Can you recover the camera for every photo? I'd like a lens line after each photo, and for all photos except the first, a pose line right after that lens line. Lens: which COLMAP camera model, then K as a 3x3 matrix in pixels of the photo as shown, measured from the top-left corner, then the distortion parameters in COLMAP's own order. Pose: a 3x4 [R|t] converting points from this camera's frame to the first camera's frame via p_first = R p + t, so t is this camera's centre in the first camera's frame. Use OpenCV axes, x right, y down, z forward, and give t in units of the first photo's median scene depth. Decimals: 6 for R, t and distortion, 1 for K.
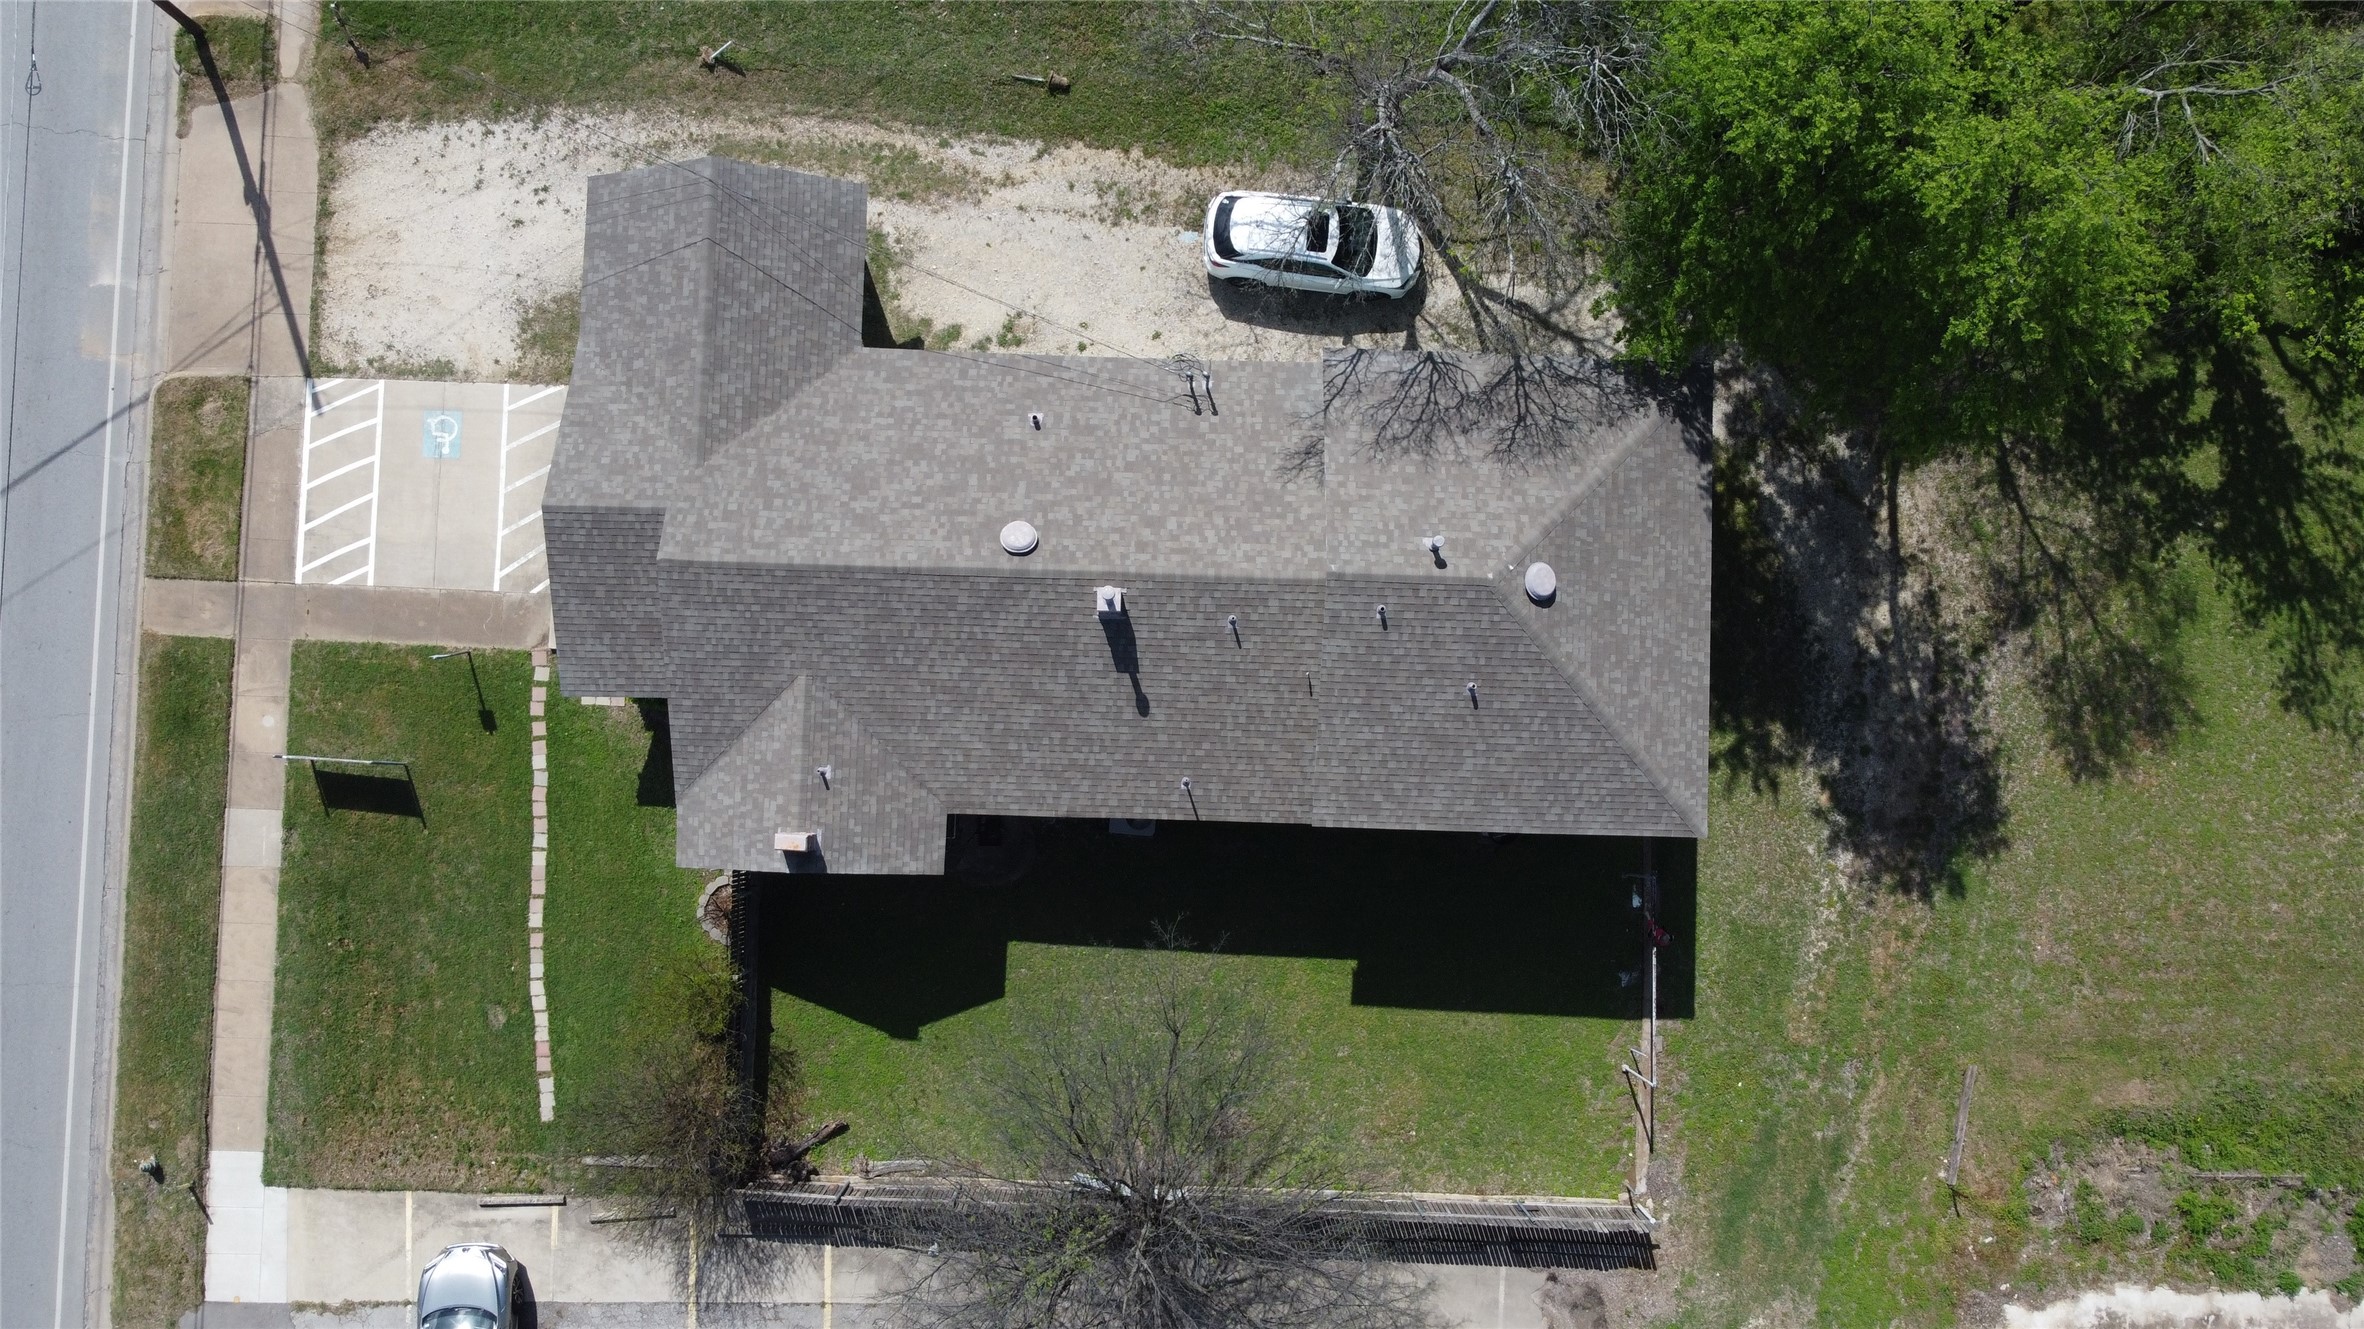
lens RADIAL K [[1821.7, 0, 1185.0], [0, 1821.7, 678.8], [0, 0, 1]] dist [0.001070, -0.010468]
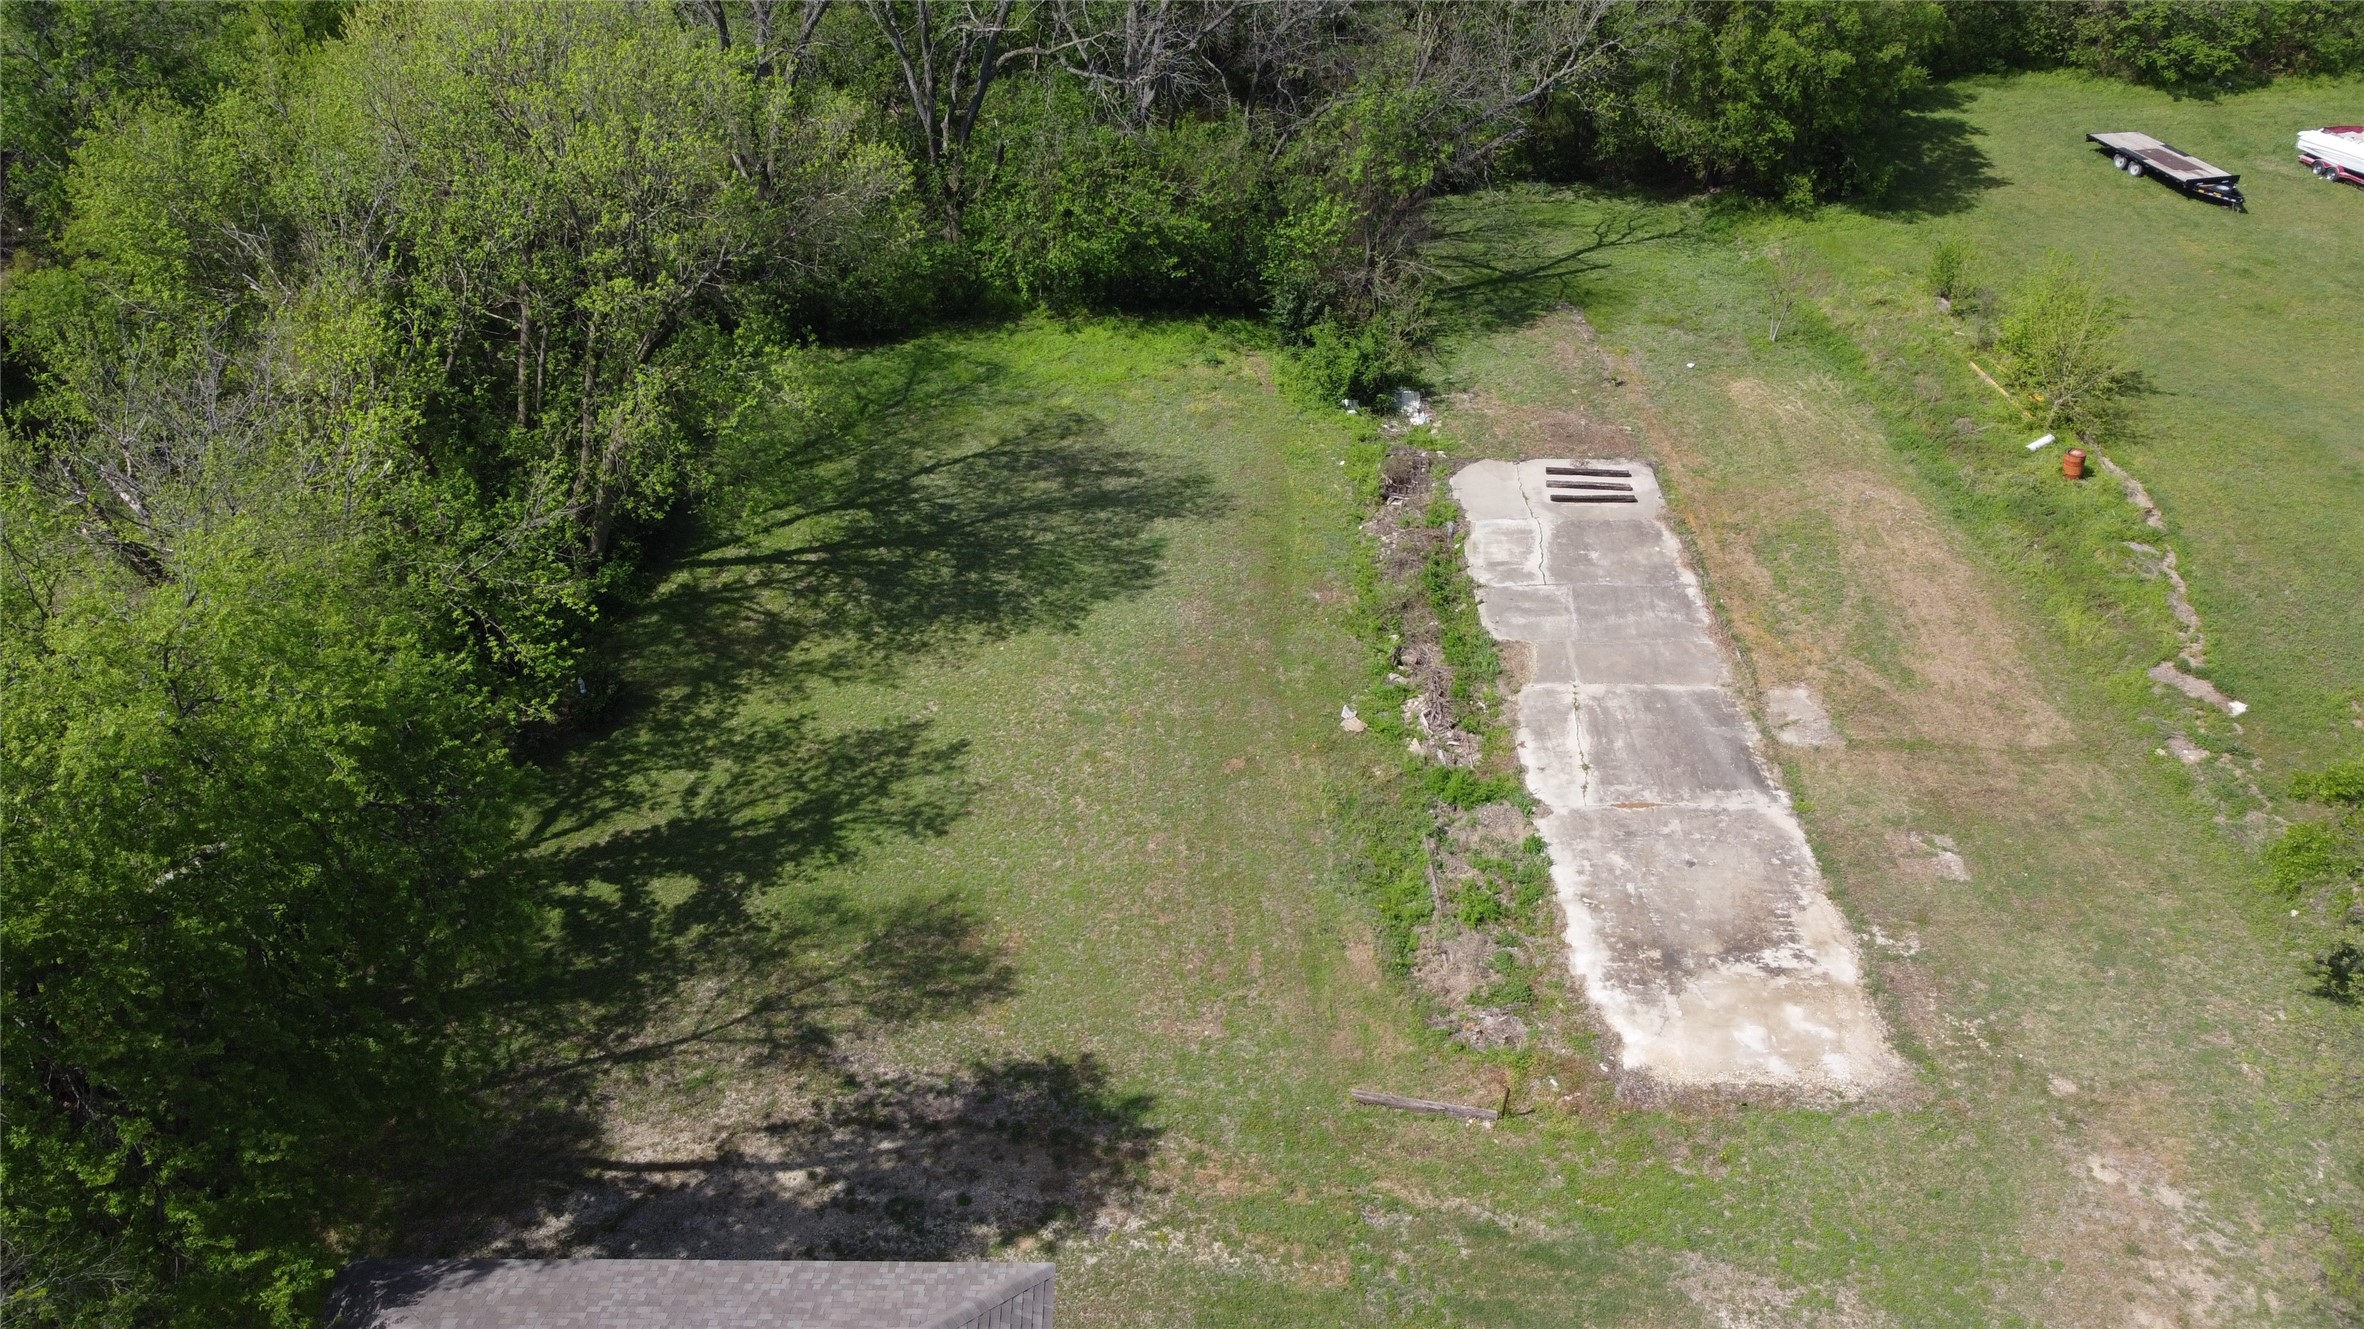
lens RADIAL K [[1821.7, 0, 1180.4], [0, 1821.7, 650.2], [0, 0, 1]] dist [0.001070, -0.010468]
pose [[-0.041323, -0.589243, 0.806898, -0.116225], [0.995623, 0.043475, 0.082735, 0.056379], [-0.083831, 0.806785, 0.584868, 0.355072]]
